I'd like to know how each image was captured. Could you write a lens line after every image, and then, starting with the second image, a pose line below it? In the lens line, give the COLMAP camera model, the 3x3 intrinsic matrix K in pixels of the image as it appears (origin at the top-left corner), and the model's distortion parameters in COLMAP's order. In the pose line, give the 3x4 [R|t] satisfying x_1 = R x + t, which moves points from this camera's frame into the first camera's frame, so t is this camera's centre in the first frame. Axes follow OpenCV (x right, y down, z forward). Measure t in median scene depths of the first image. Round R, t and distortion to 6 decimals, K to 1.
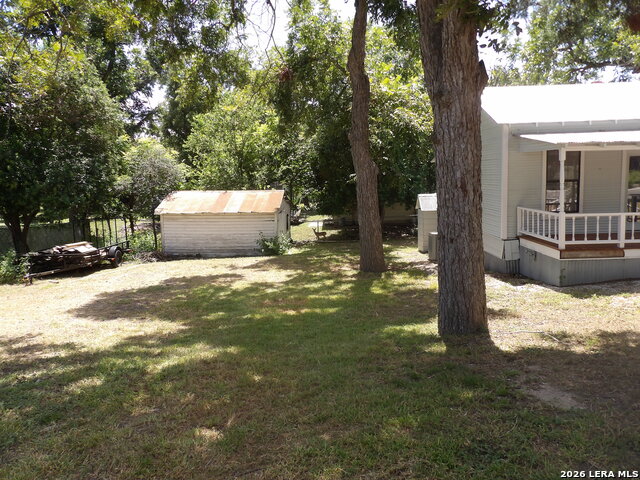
lens RADIAL K [[470.1, 0, 321.3], [0, 470.1, 231.8], [0, 0, 1]] dist [-0.029080, 0.066346]
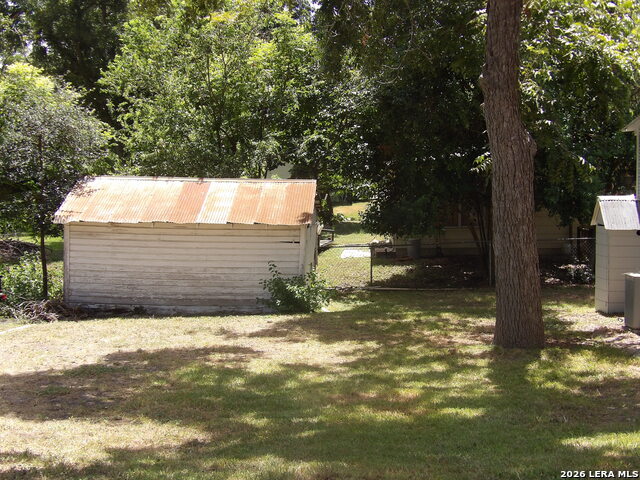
lens RADIAL K [[1089.5, 0, 320.0], [0, 1089.5, 240.0], [0, 0, 1]] dist [0.044649, -0.101339]
pose [[0.999605, 0.025675, 0.011423, -0.094866], [-0.025321, 0.999226, -0.030088, 0.007651], [-0.012187, 0.029787, 0.999482, -0.134695]]
